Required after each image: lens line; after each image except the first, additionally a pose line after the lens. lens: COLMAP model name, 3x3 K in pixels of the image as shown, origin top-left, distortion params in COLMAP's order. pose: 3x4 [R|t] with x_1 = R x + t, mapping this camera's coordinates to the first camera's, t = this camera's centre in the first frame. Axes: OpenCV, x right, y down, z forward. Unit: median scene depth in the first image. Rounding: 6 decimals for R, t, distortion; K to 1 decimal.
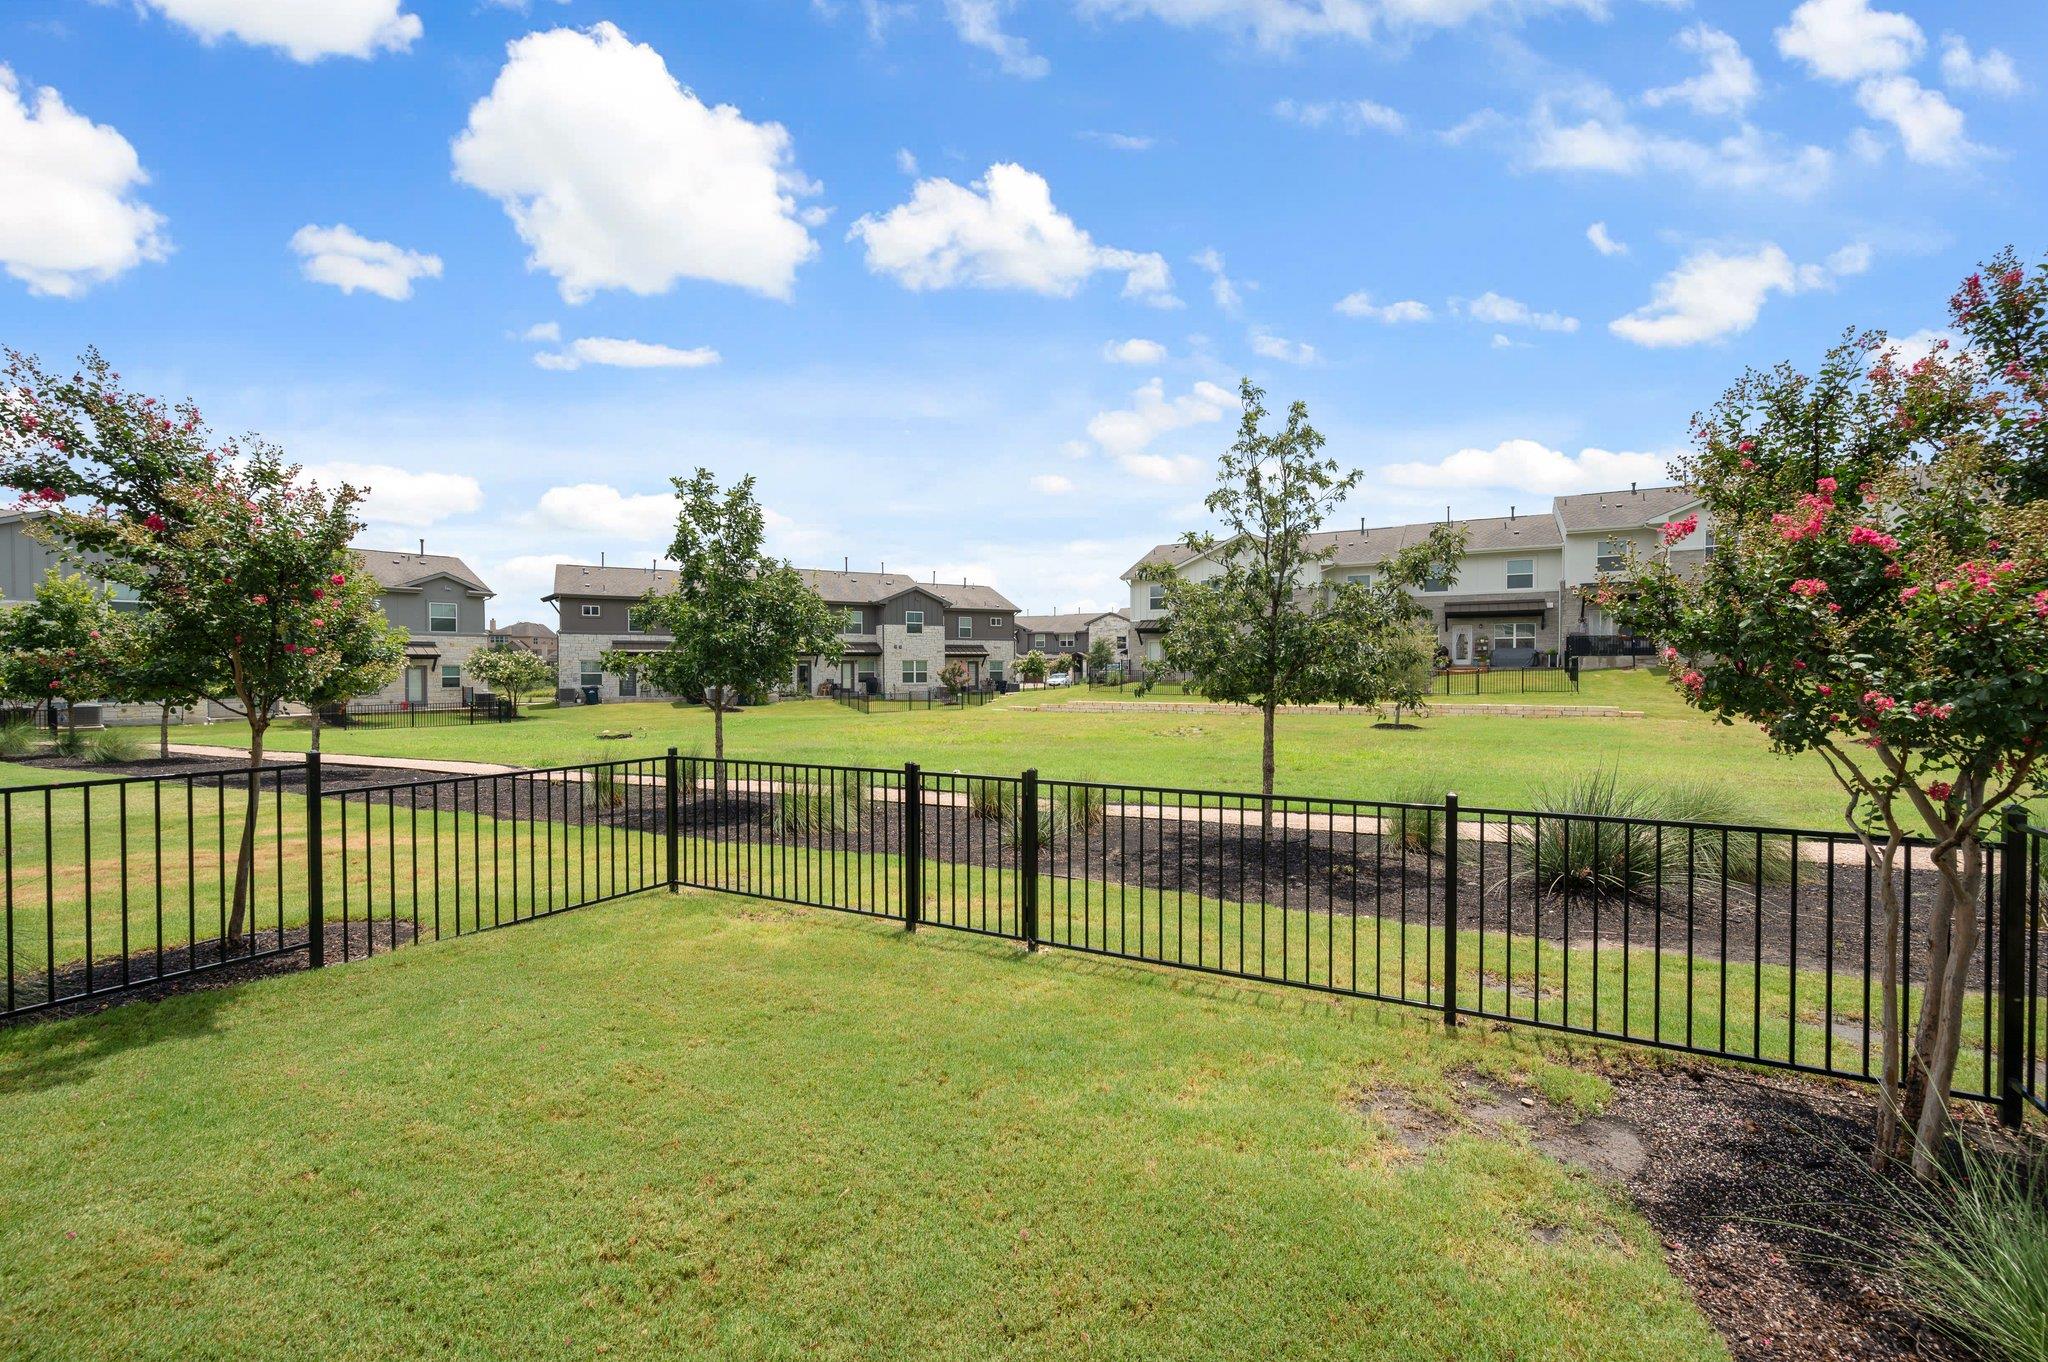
lens RADIAL K [[808.4, 0, 1026.0], [0, 808.4, 679.9], [0, 0, 1]] dist [0.001590, -0.000050]
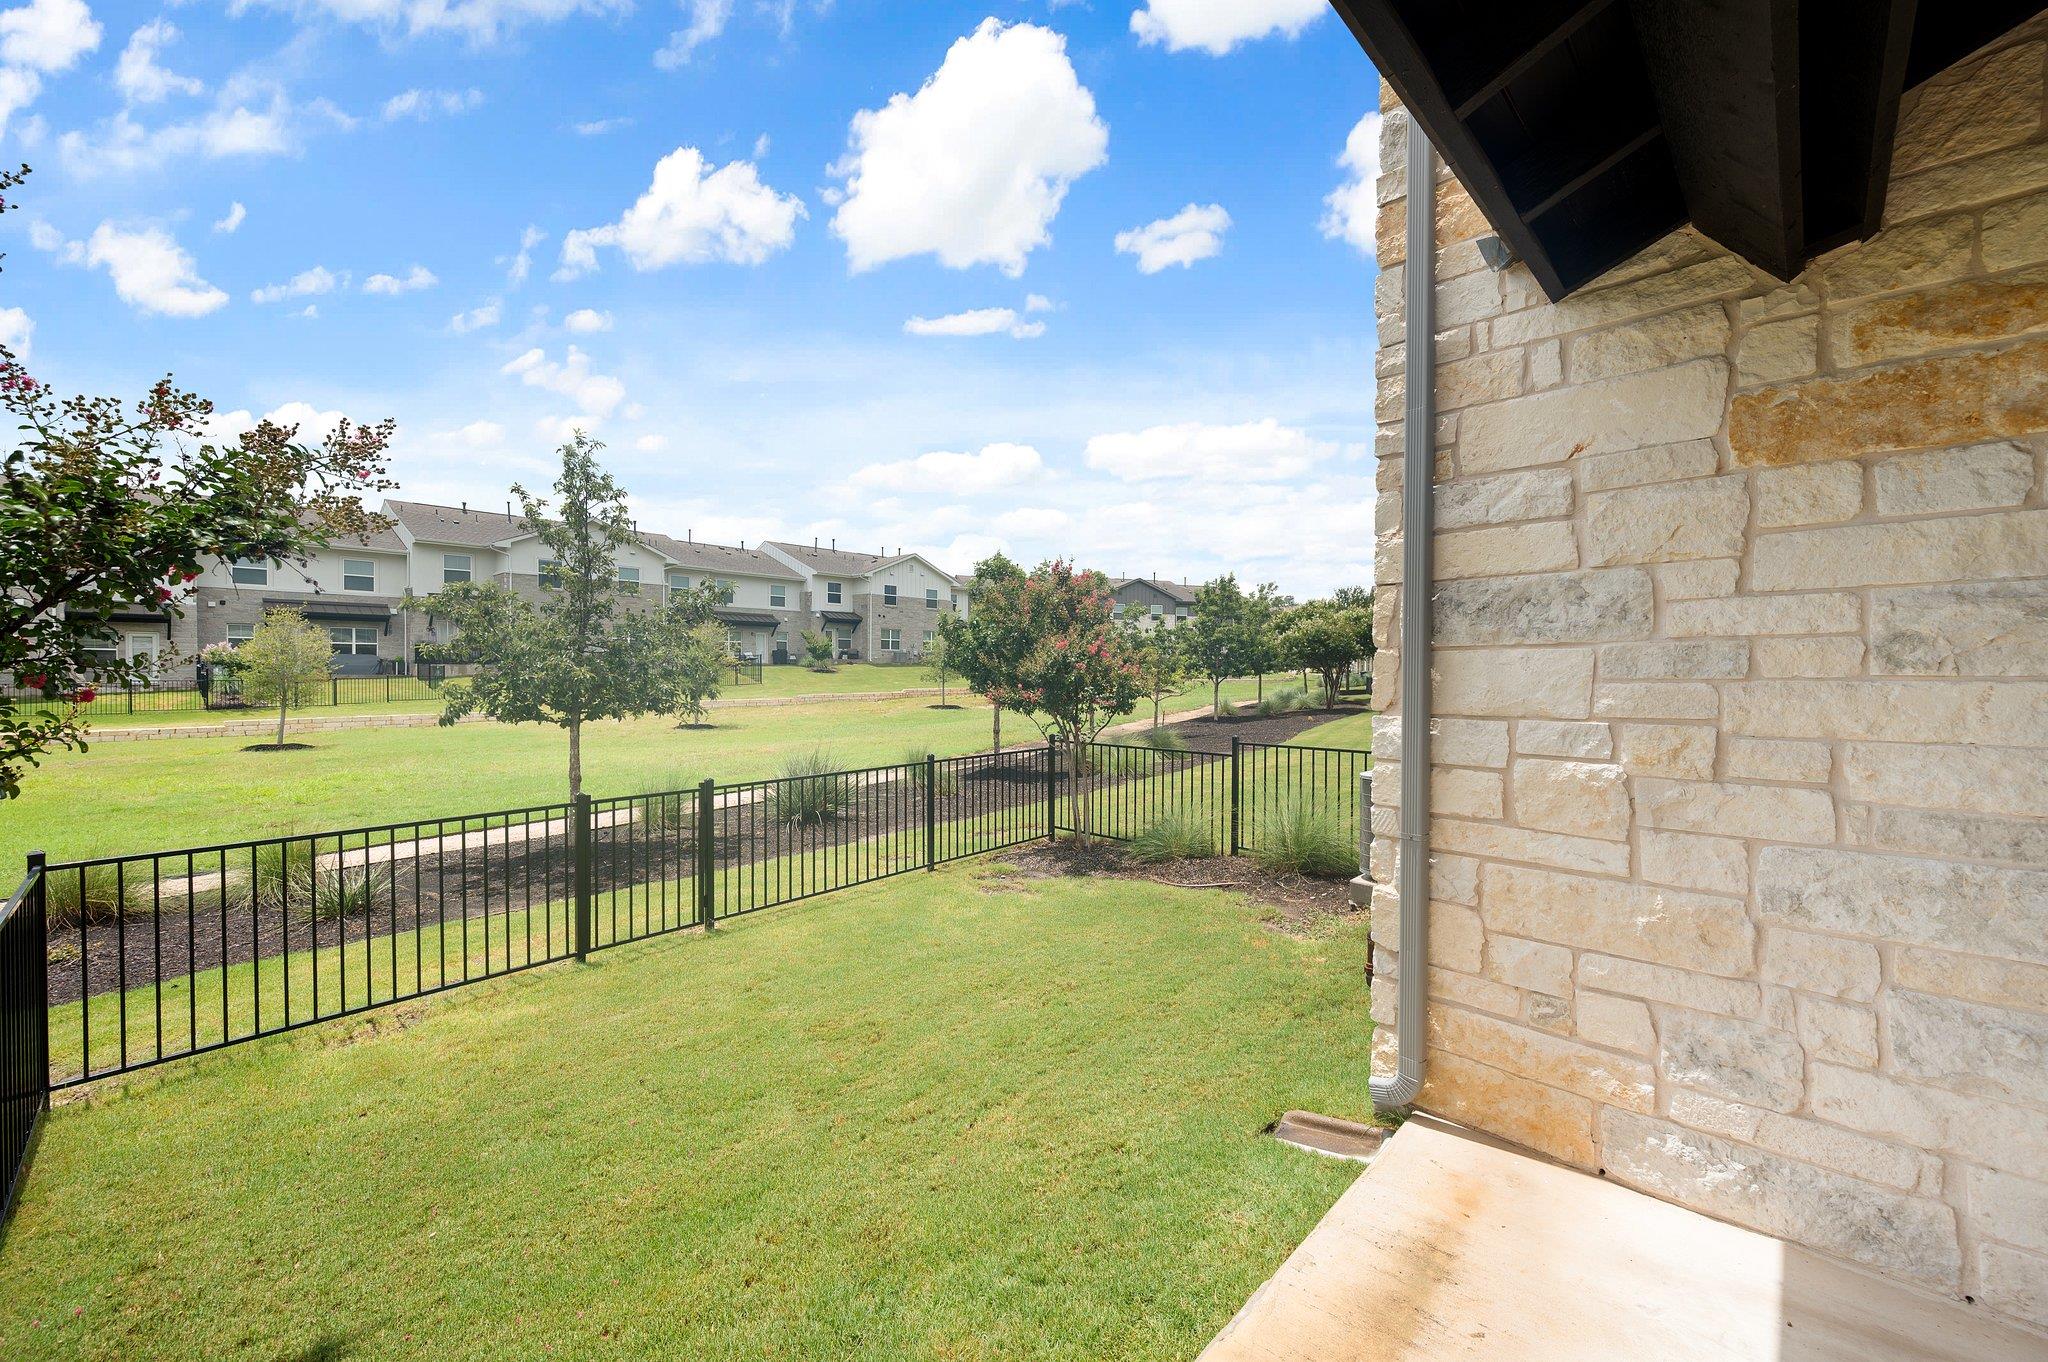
lens RADIAL K [[808.4, 0, 1026.0], [0, 808.4, 679.9], [0, 0, 1]] dist [0.001590, -0.000050]
pose [[0.228294, -0.010642, 0.973534, -0.543160], [0.015325, 0.999856, 0.007337, -0.019808], [-0.973472, 0.013244, 0.228425, 0.132654]]
